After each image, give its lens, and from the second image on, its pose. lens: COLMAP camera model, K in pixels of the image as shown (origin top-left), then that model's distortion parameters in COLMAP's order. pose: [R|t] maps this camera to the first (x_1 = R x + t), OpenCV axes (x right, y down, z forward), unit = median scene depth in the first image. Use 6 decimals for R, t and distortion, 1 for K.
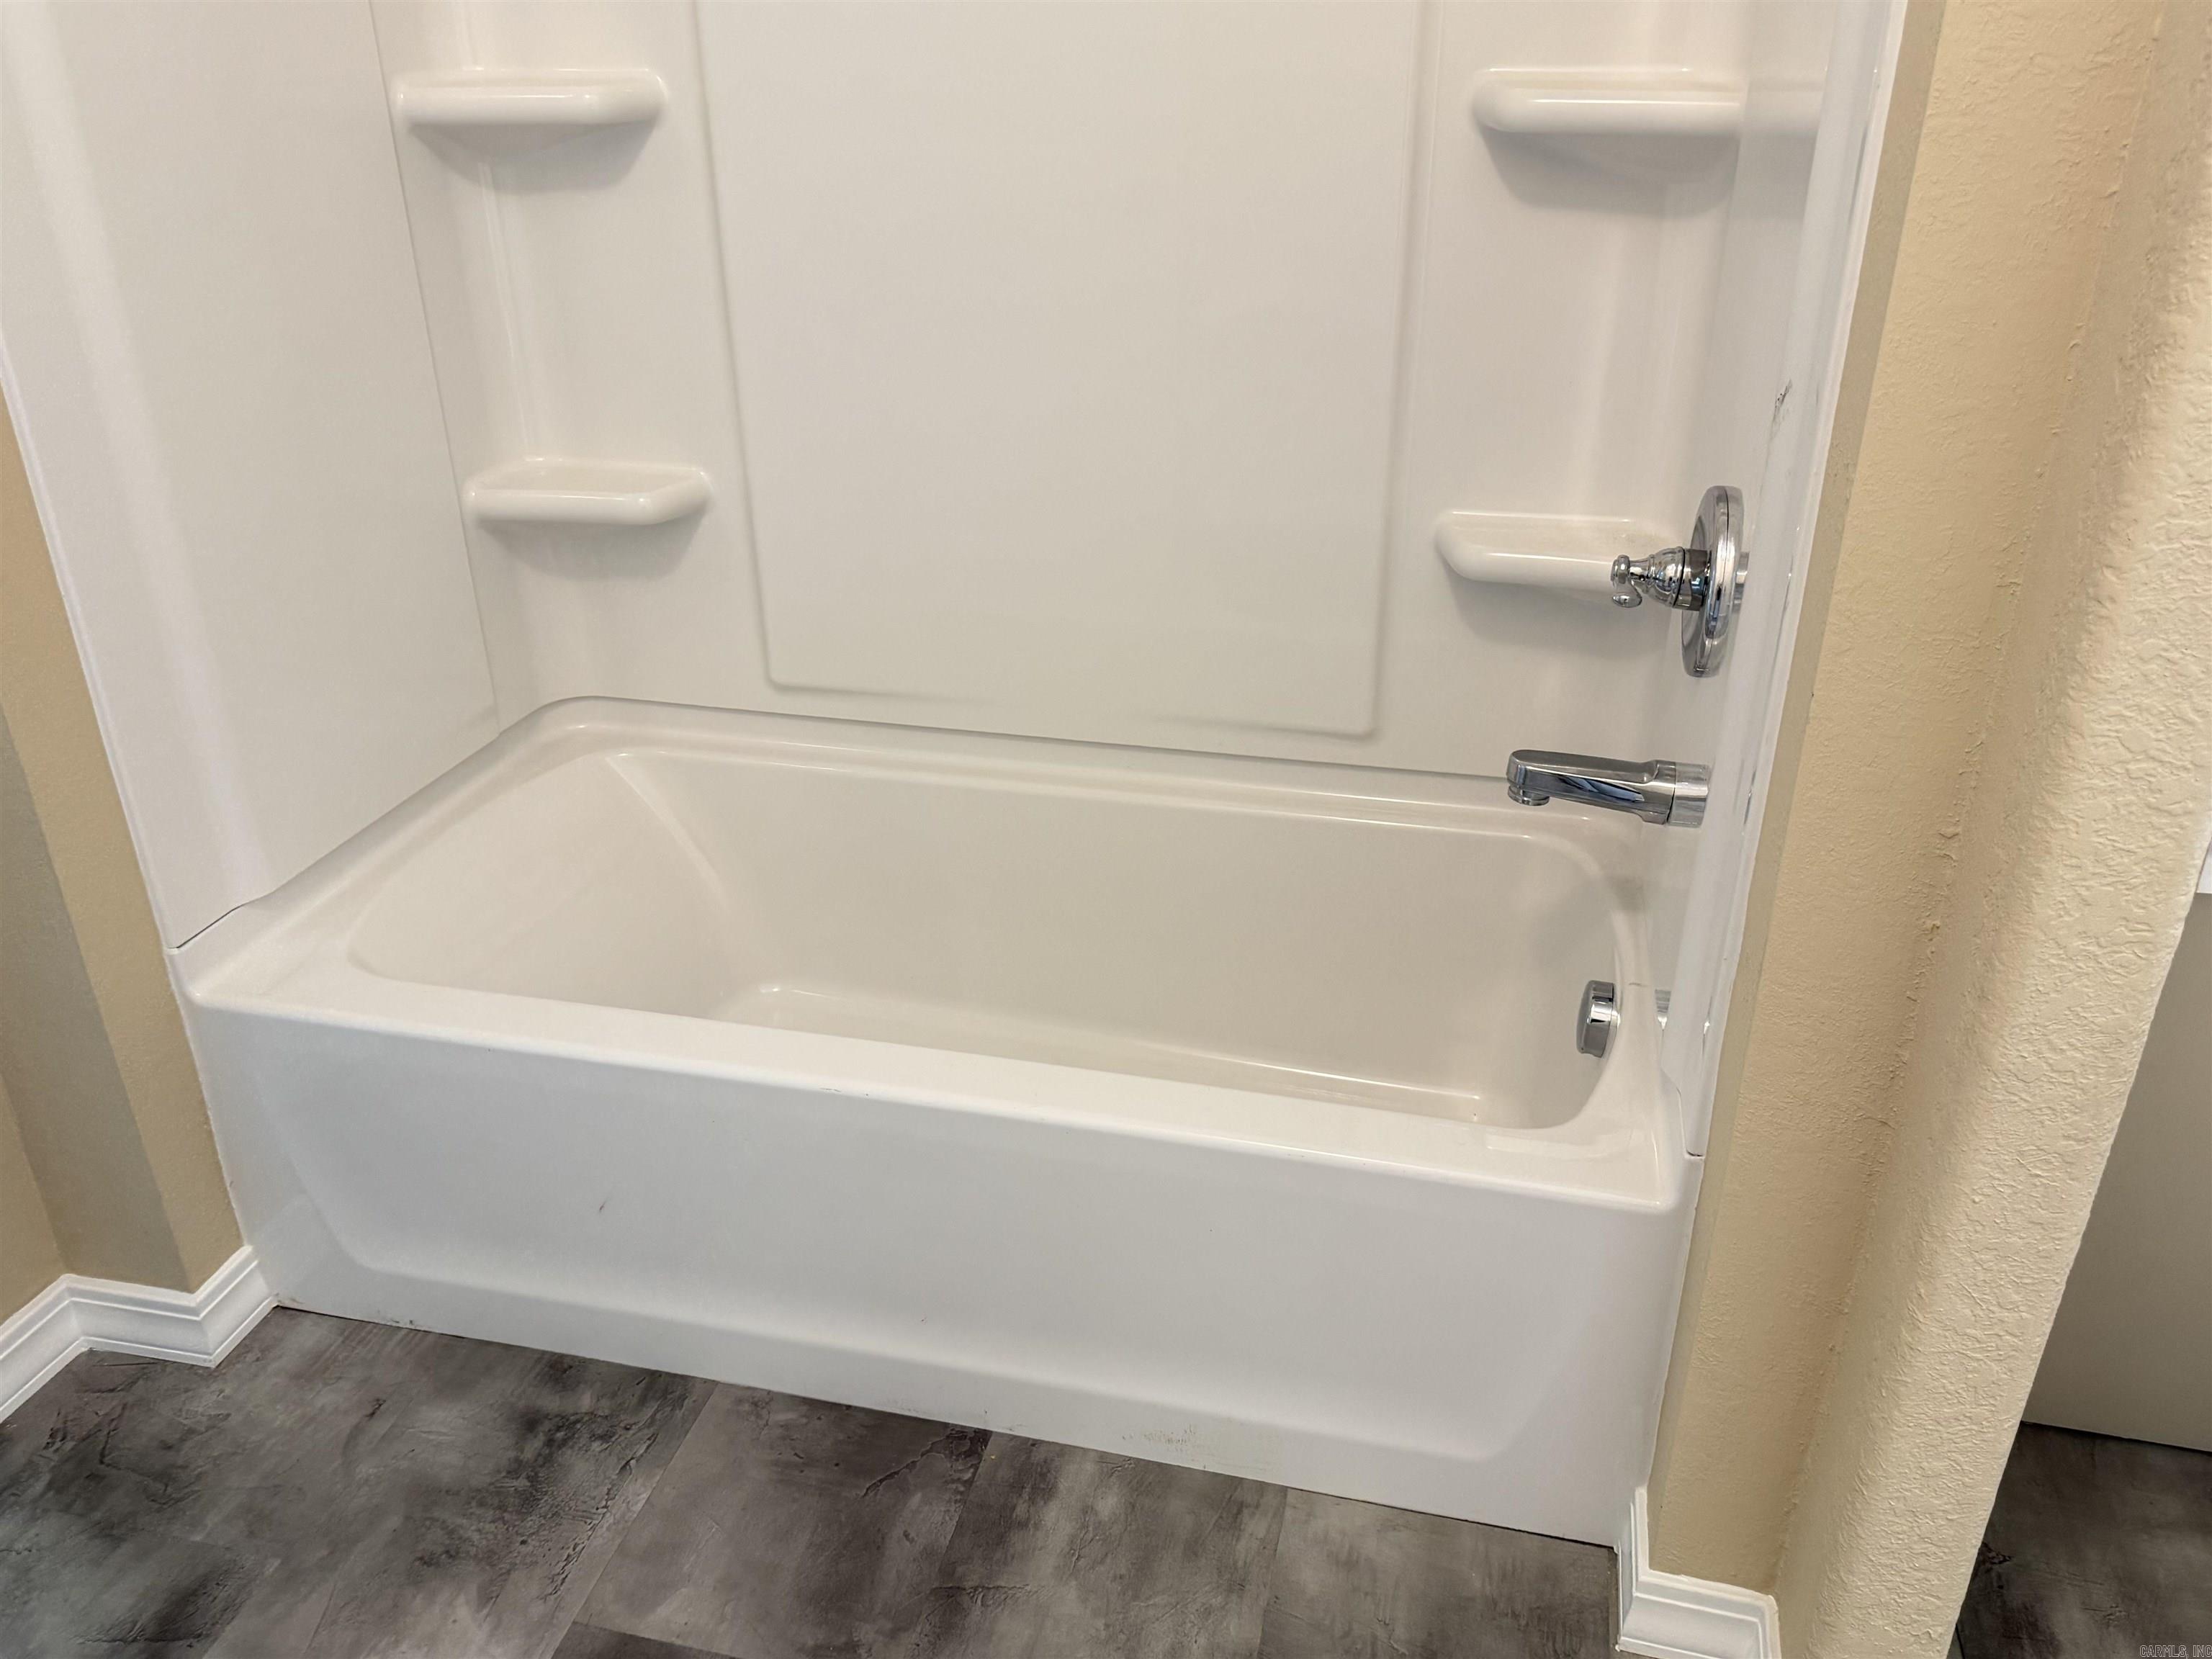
lens RADIAL K [[1682.4, 0, 1108.0], [0, 1682.4, 827.1], [0, 0, 1]] dist [0.025845, -0.037109]
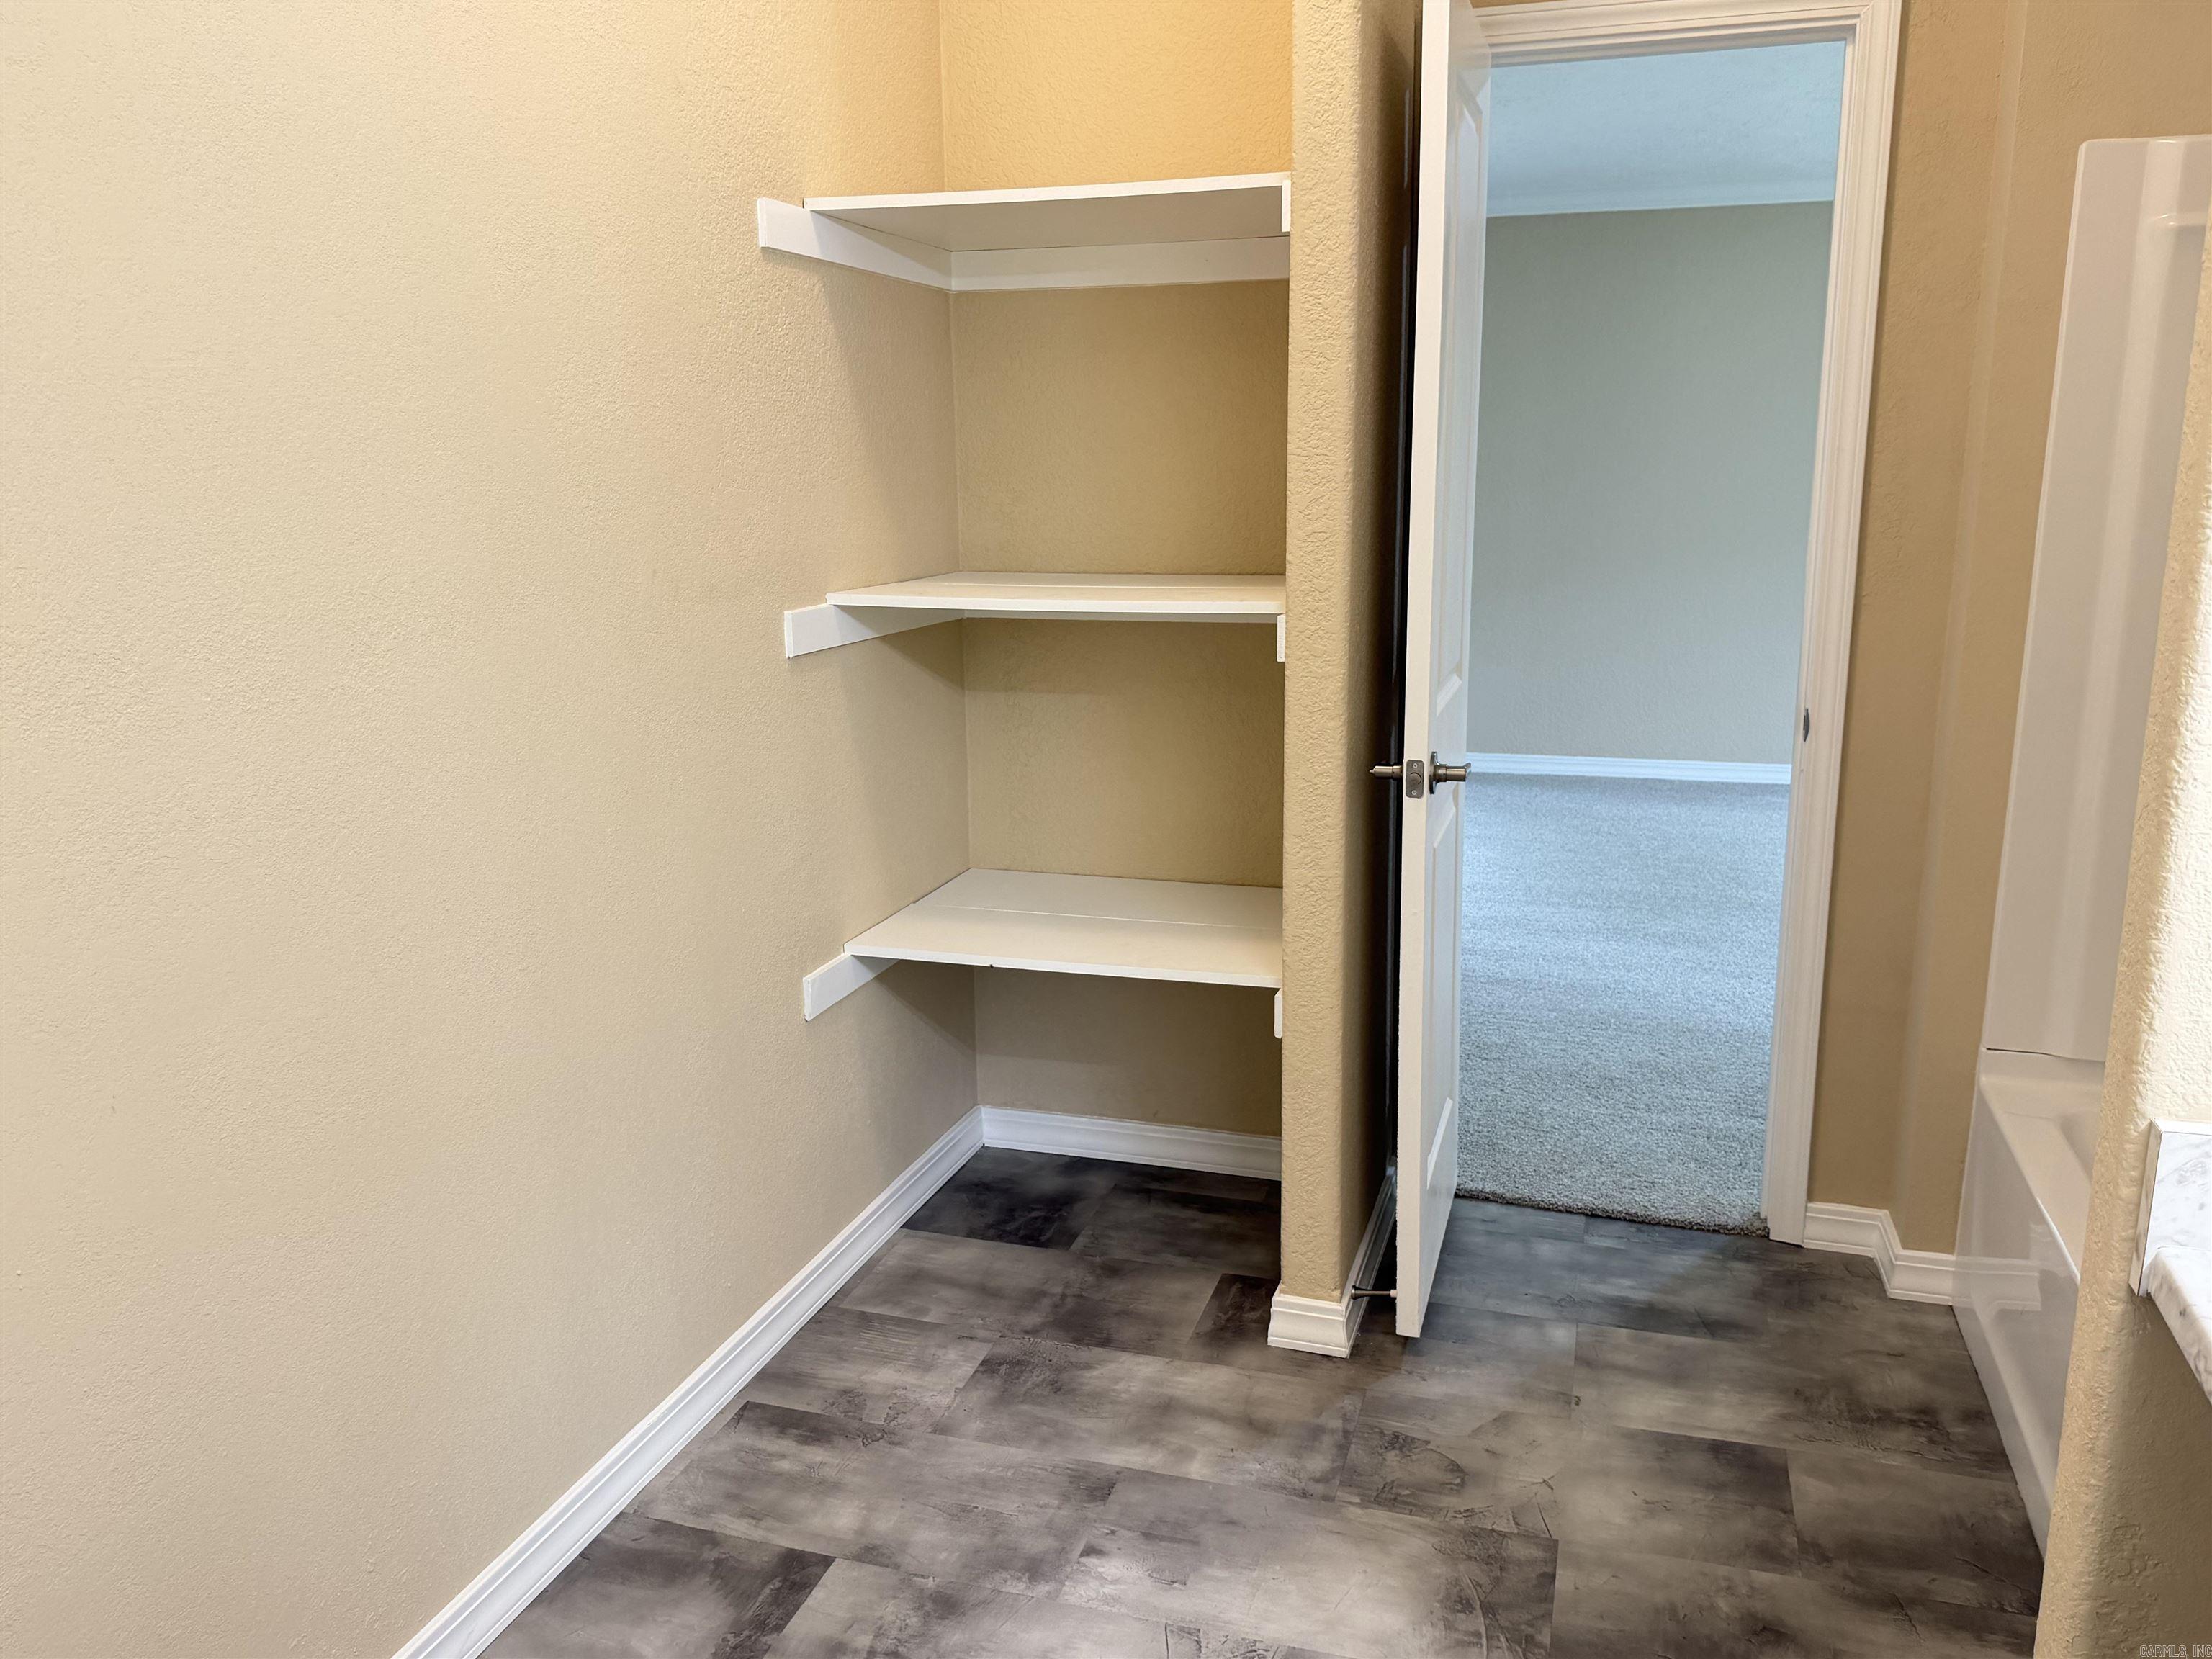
lens RADIAL K [[1682.4, 0, 1106.1], [0, 1682.4, 831.0], [0, 0, 1]] dist [0.025845, -0.037109]
pose [[-0.067107, 0.222058, -0.972721, 1.057856], [-0.428351, 0.874089, 0.229093, -0.122936], [0.901117, 0.432040, 0.036461, 0.095363]]
